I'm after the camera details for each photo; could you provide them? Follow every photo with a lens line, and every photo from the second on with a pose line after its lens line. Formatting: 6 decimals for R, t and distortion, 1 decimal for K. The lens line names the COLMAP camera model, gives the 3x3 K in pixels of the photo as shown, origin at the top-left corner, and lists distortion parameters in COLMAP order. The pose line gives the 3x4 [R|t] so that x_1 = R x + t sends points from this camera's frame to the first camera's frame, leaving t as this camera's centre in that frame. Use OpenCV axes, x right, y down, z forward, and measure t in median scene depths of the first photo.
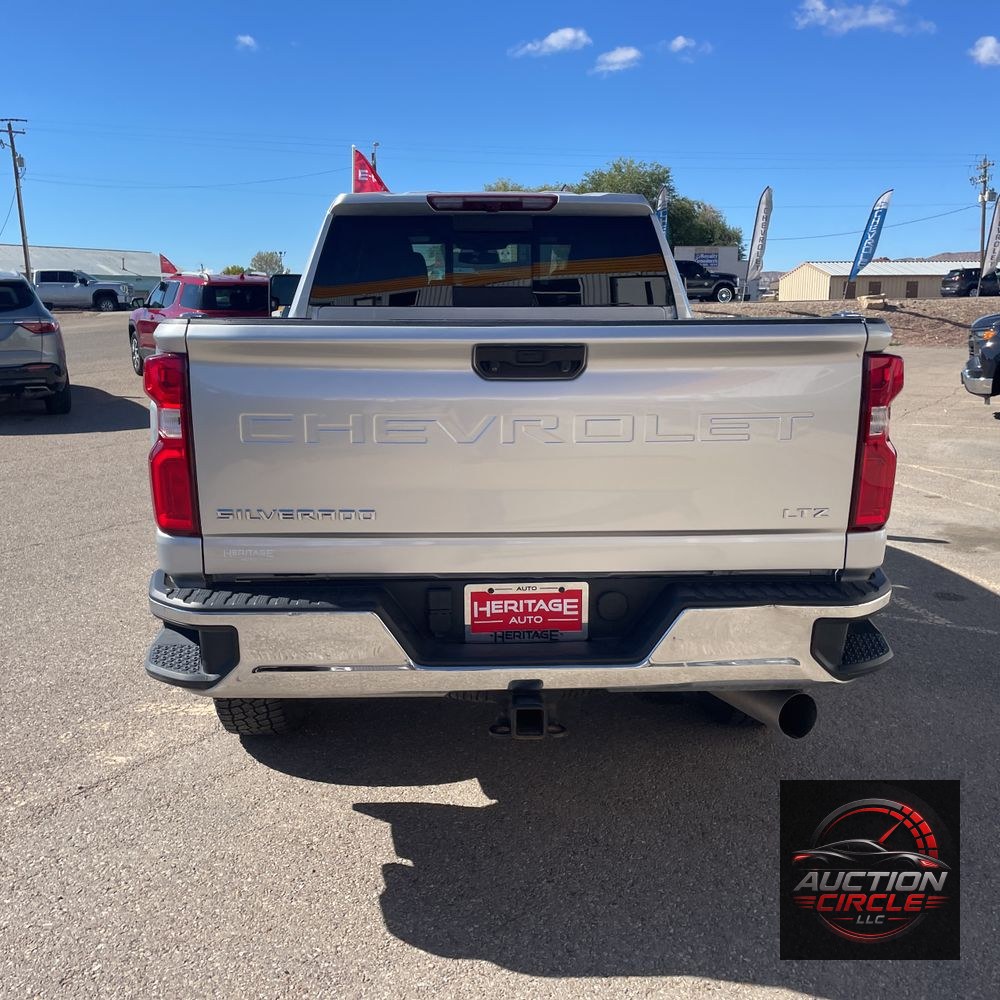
lens RADIAL K [[1001.6, 0, 519.2], [0, 1001.6, 509.5], [0, 0, 1]] dist [0.097641, -0.115121]
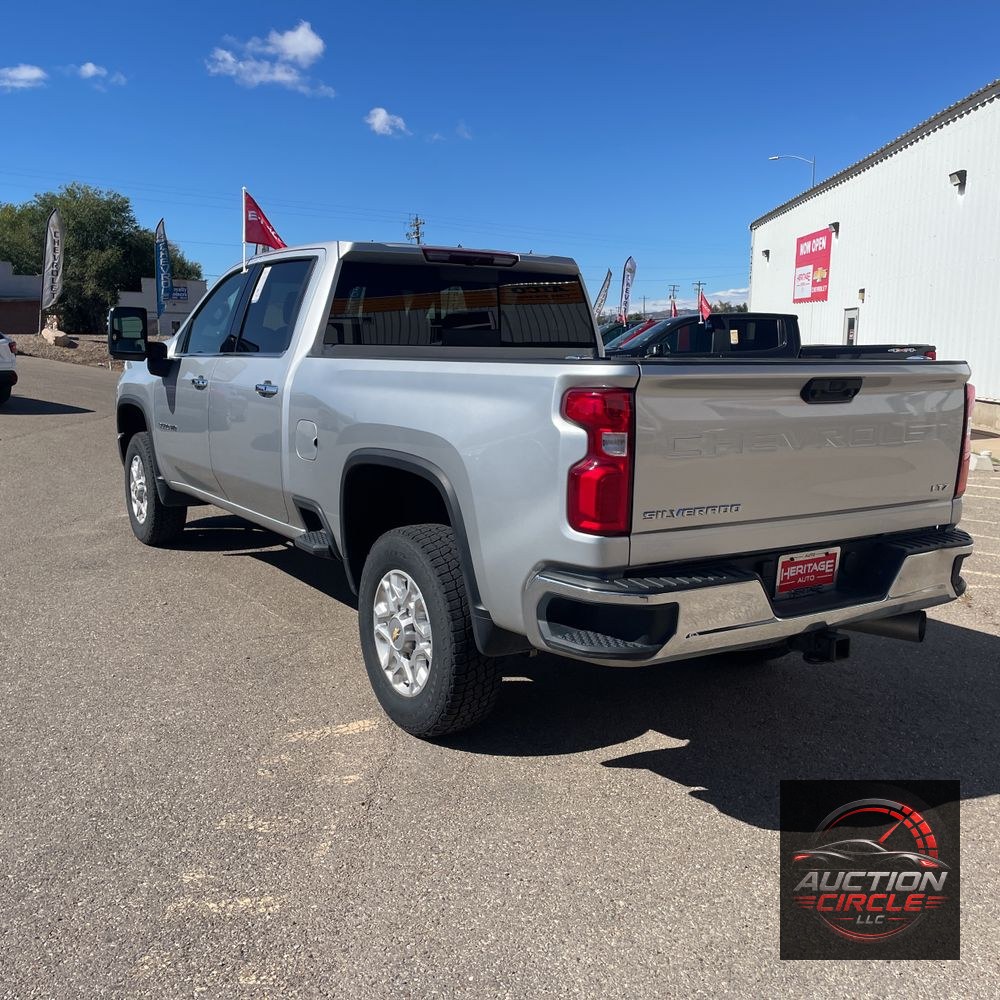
lens RADIAL K [[993.4, 0, 501.3], [0, 993.4, 485.5], [0, 0, 1]] dist [0.099016, -0.133639]
pose [[0.865141, -0.058296, 0.498130, -1.023728], [0.085364, 0.995845, -0.031714, -0.008232], [-0.494211, 0.069959, 0.866522, 0.018763]]
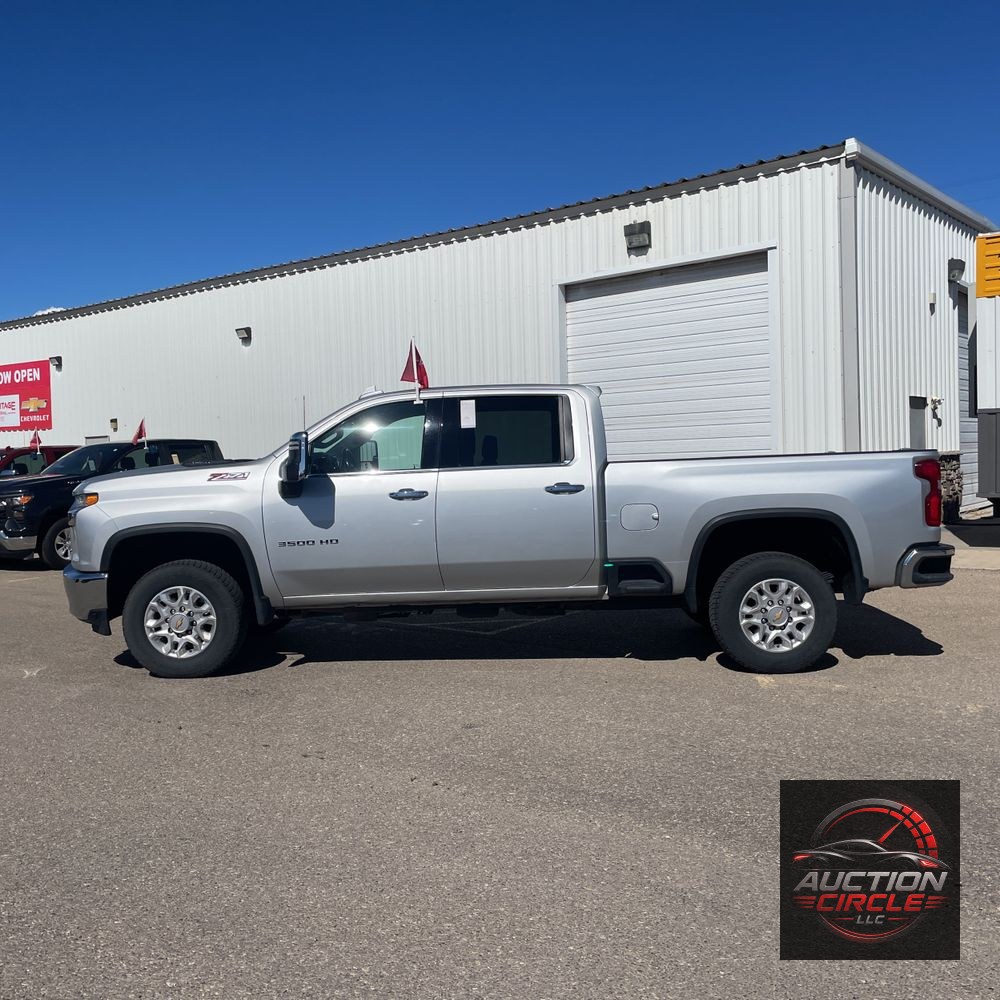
lens RADIAL K [[987.2, 0, 486.4], [0, 987.2, 498.2], [0, 0, 1]] dist [0.125307, -0.179845]
pose [[0.088812, -0.034096, 0.995465, -3.003795], [0.222595, 0.974817, 0.013530, -0.341327], [-0.970857, 0.220384, 0.094165, 1.808901]]
